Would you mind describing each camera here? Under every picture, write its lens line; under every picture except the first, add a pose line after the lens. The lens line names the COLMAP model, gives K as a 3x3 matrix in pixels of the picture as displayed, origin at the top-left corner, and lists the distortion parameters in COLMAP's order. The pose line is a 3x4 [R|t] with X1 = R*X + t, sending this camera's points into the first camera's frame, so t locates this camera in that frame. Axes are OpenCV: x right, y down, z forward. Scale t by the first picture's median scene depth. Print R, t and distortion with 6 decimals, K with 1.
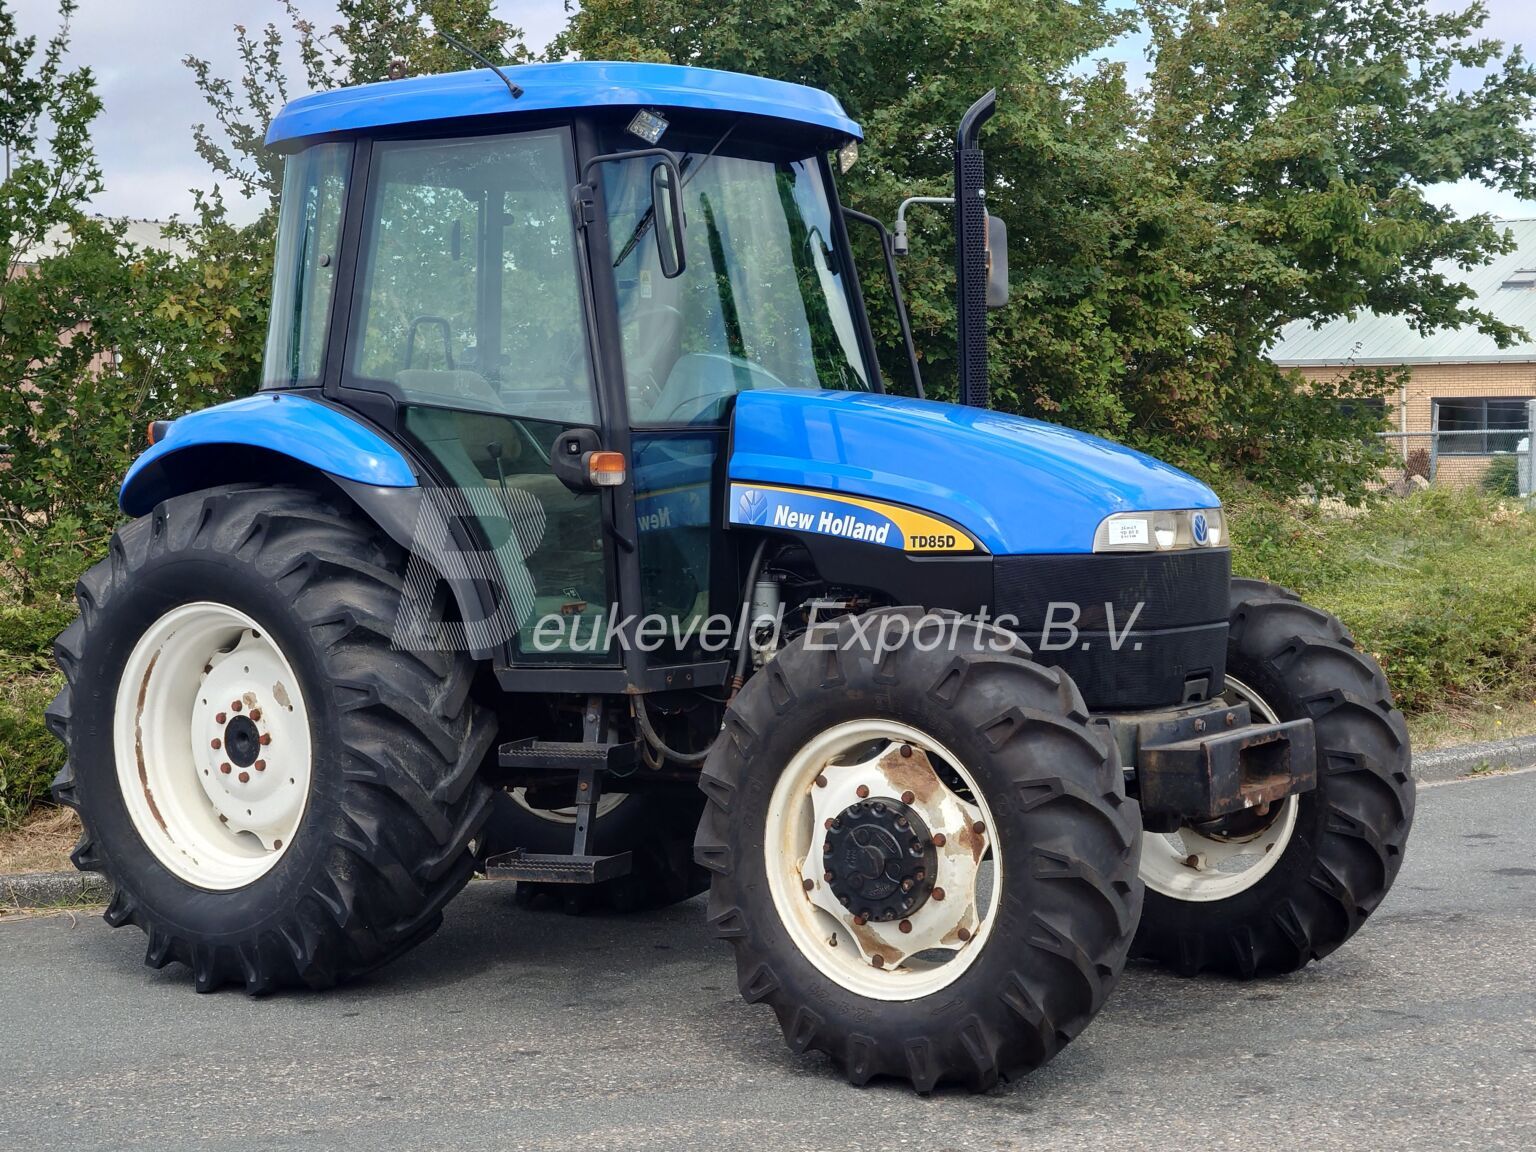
lens RADIAL K [[2839.2, 0, 768.0], [0, 2839.2, 576.0], [0, 0, 1]] dist [0.029060, 0.353427]
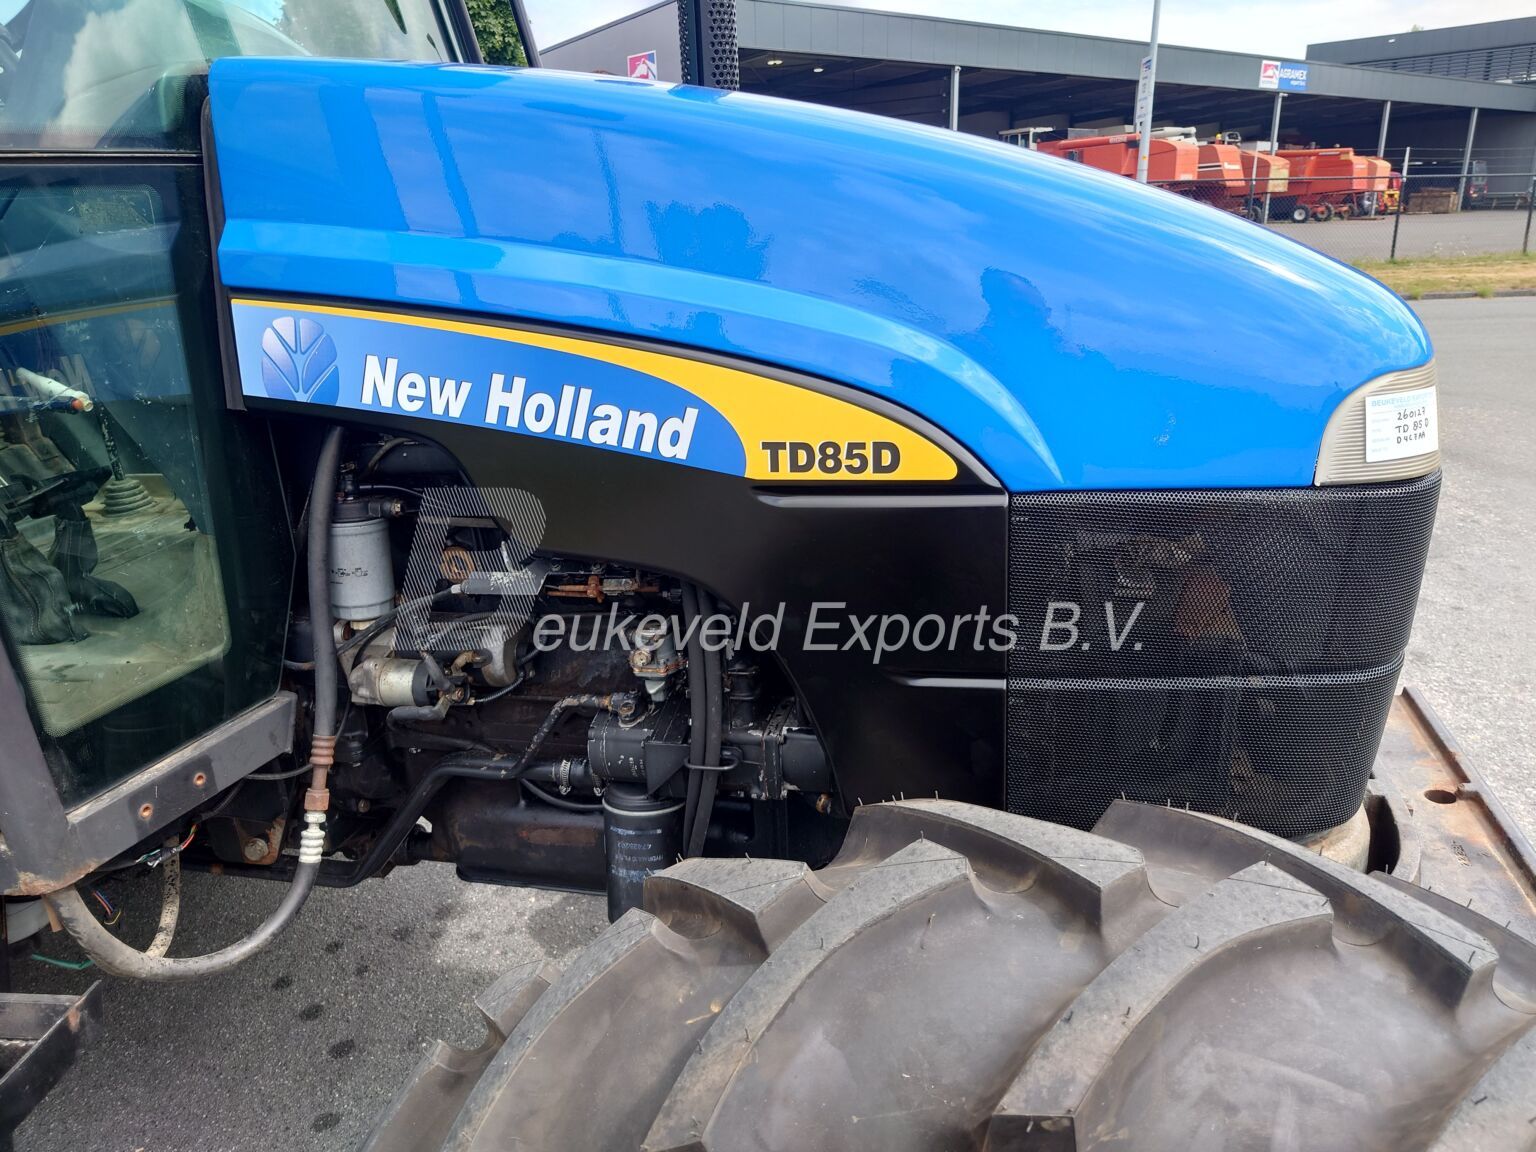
lens RADIAL K [[1078.9, 0, 762.3], [0, 1078.9, 581.5], [0, 0, 1]] dist [-0.004502, -0.000459]
pose [[0.917481, -0.144182, 0.370728, -0.006368], [0.032261, 0.955897, 0.291925, -0.037698], [-0.396468, -0.255876, 0.881669, 0.847873]]
